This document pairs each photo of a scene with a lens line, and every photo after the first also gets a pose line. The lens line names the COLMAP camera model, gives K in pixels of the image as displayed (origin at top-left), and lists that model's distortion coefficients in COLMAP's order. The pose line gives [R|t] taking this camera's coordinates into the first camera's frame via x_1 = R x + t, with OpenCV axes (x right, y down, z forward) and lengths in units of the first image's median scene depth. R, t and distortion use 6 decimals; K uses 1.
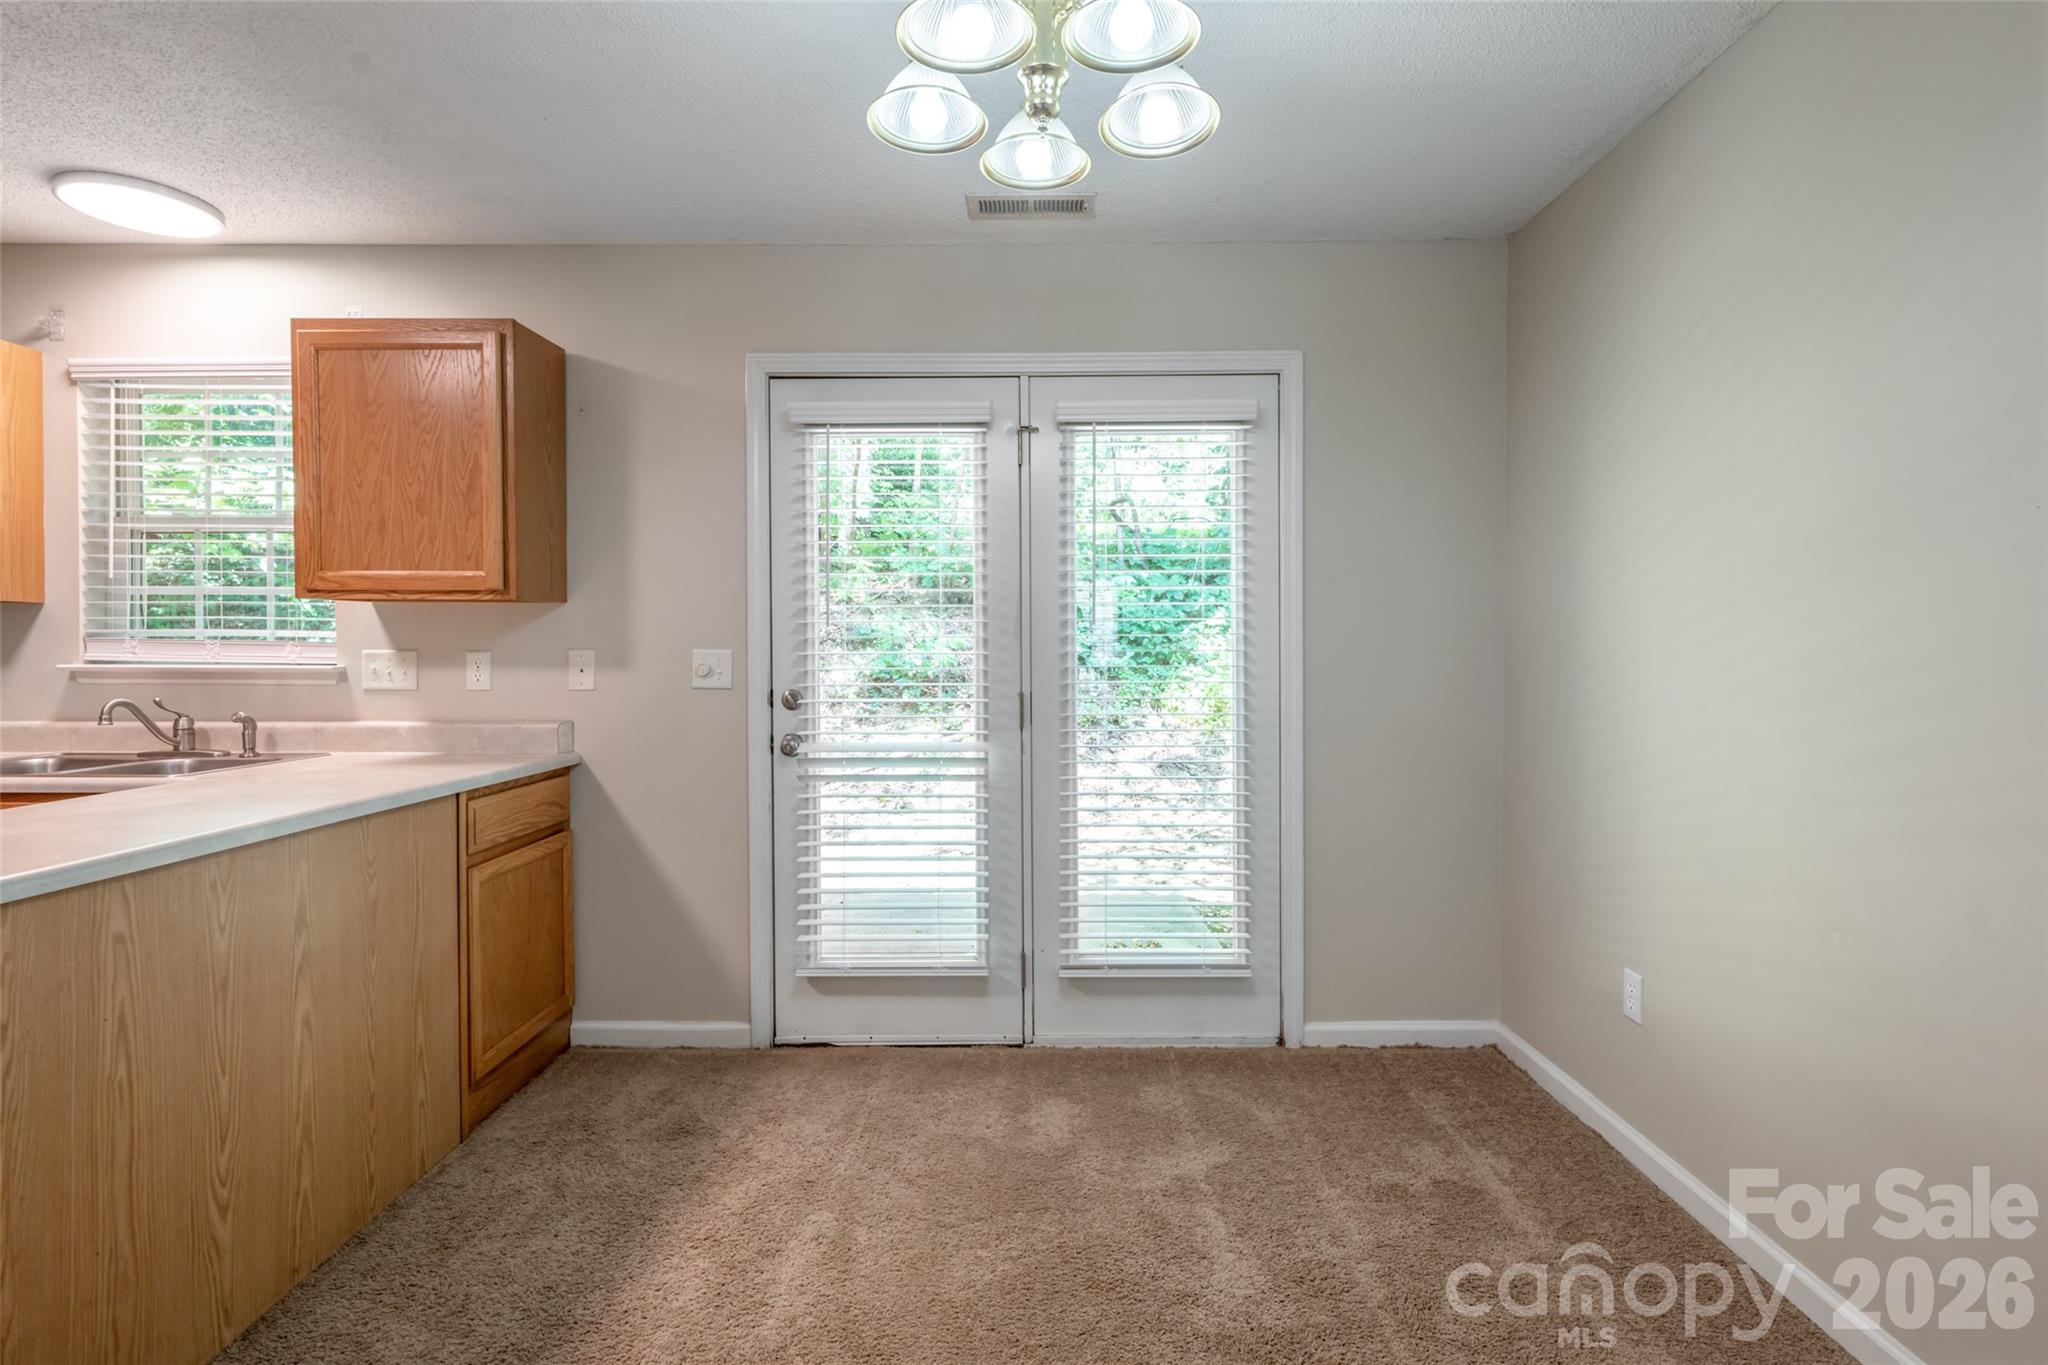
lens RADIAL K [[1014.4, 0, 1042.6], [0, 1014.4, 661.8], [0, 0, 1]] dist [-0.005109, 0.005091]
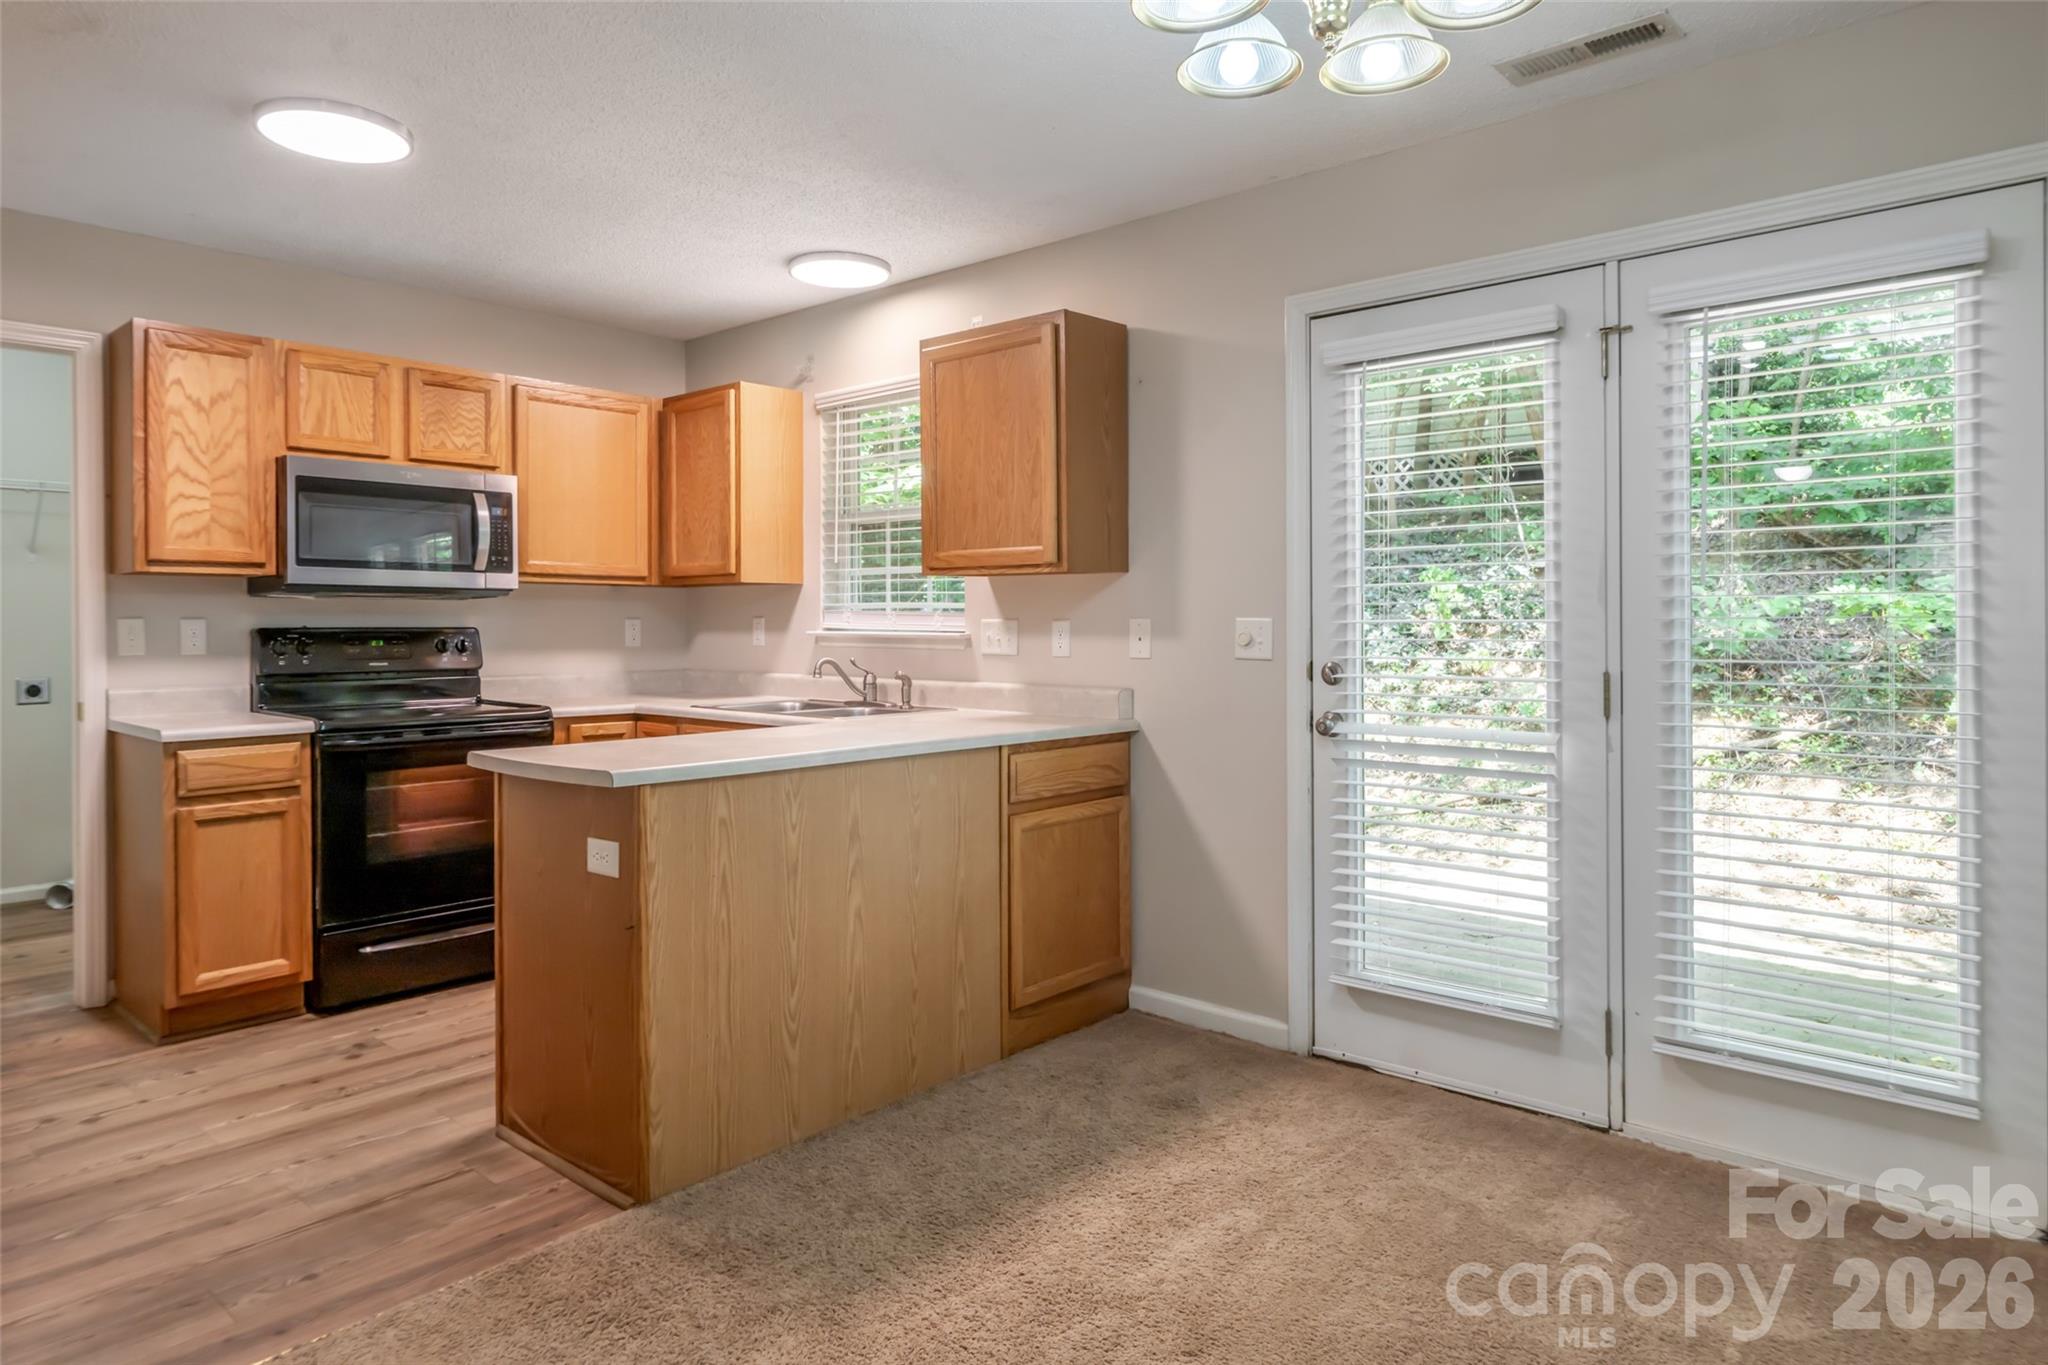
lens RADIAL K [[1260.9, 0, 996.6], [0, 1260.9, 632.6], [0, 0, 1]] dist [0.019536, -0.012697]
pose [[0.735867, 0.004324, -0.677112, 0.305517], [-0.005448, 0.999985, 0.000464, 0.002470], [0.677104, 0.003348, 0.735880, -0.025123]]
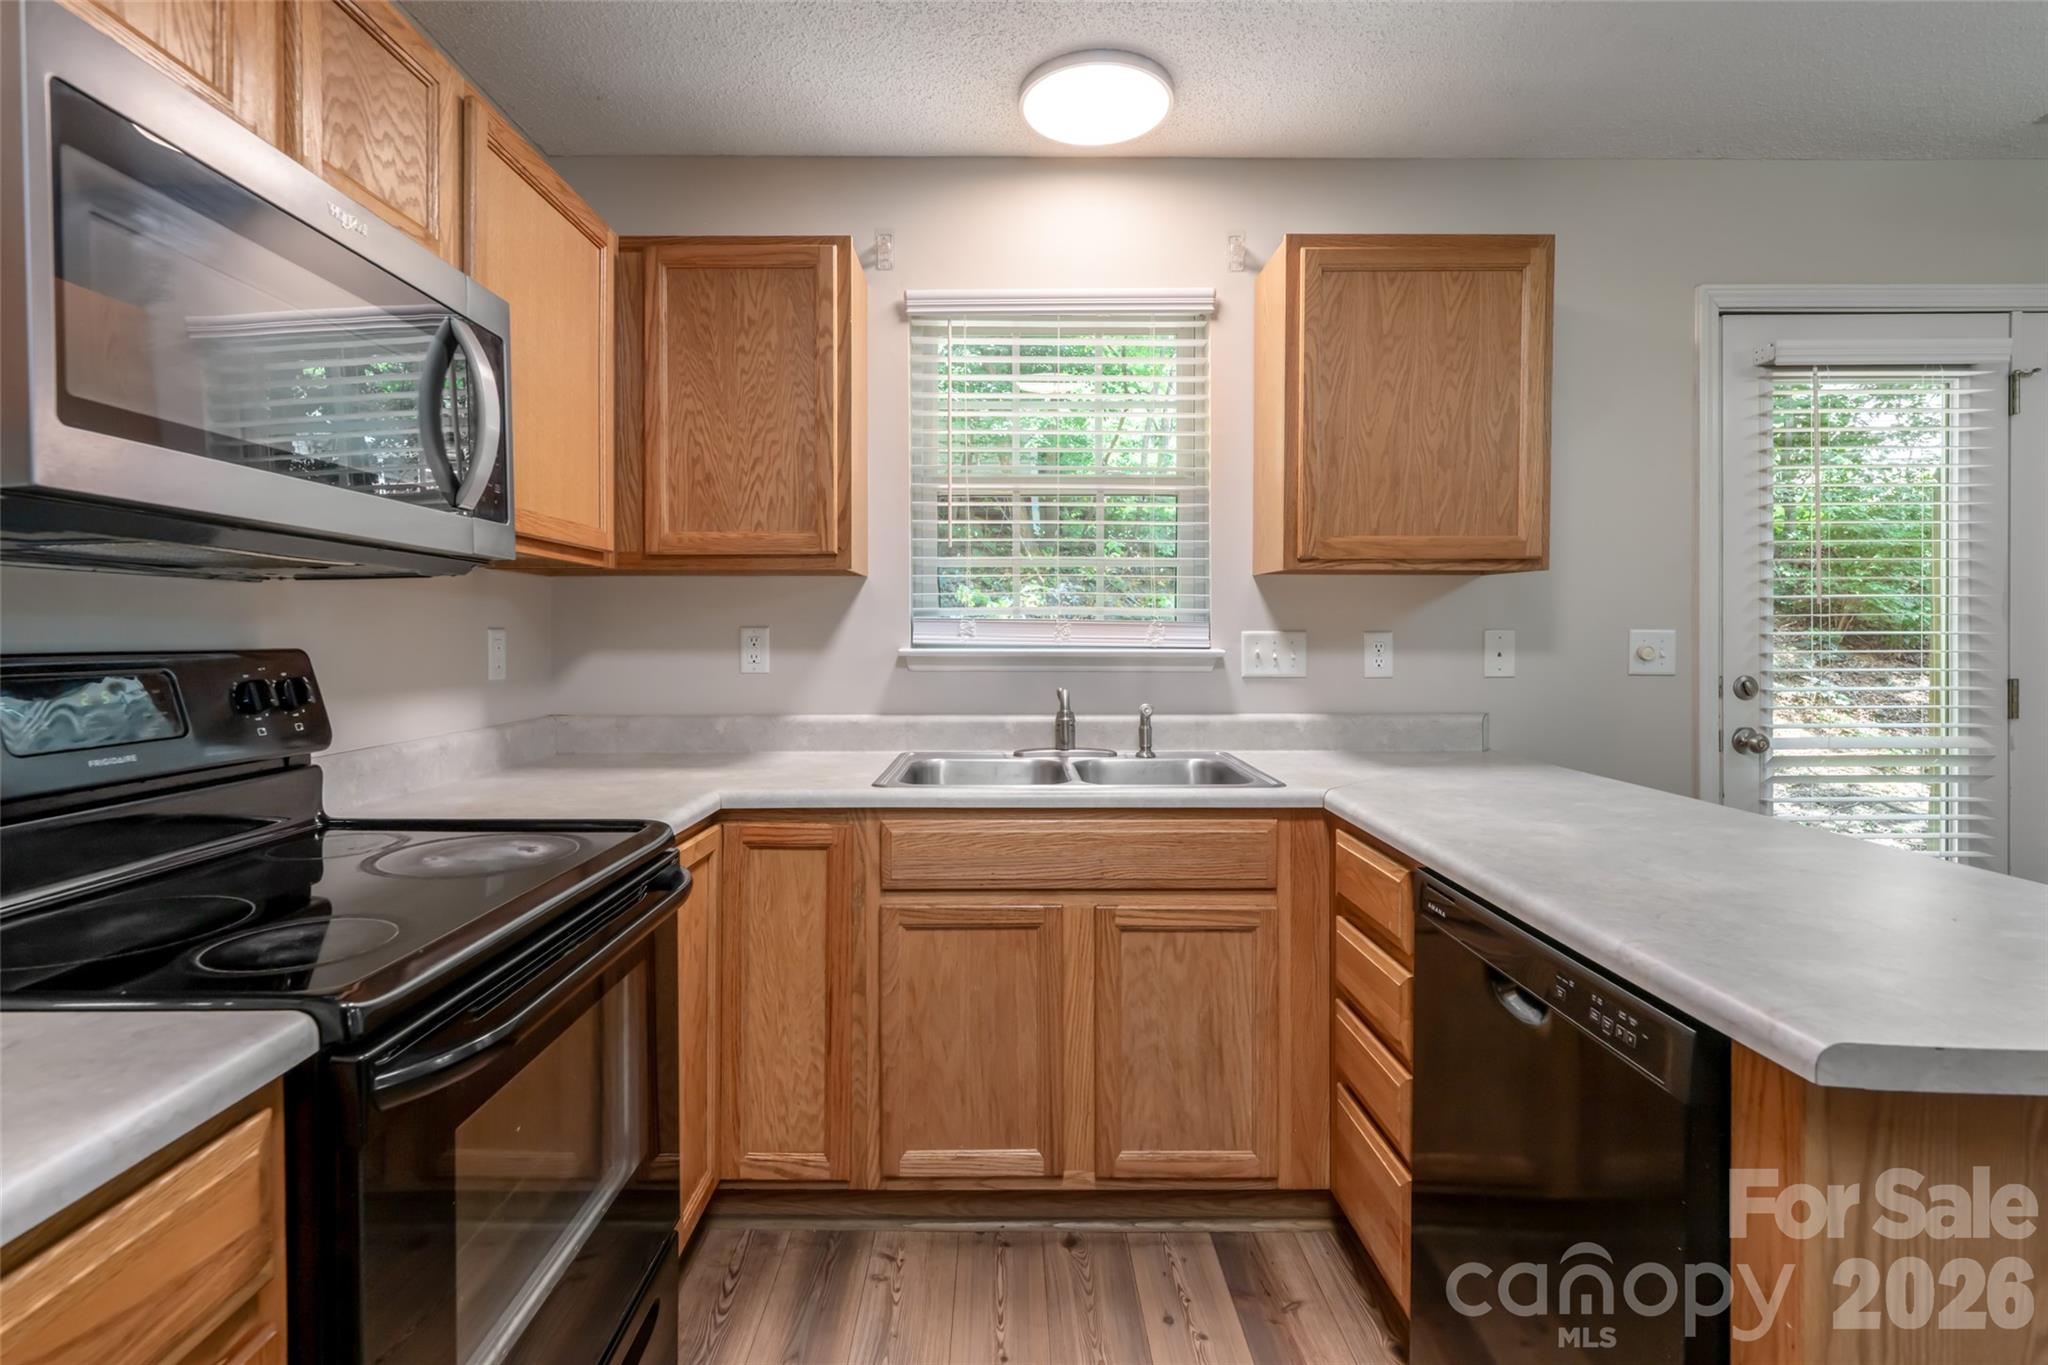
lens RADIAL K [[958.8, 0, 1003.3], [0, 958.8, 641.8], [0, 0, 1]] dist [-0.003724, 0.003705]
pose [[0.999949, -0.002021, 0.009847, -0.917194], [0.002024, 0.999998, -0.000266, -0.002993], [-0.009847, 0.000286, 0.999951, 0.199740]]
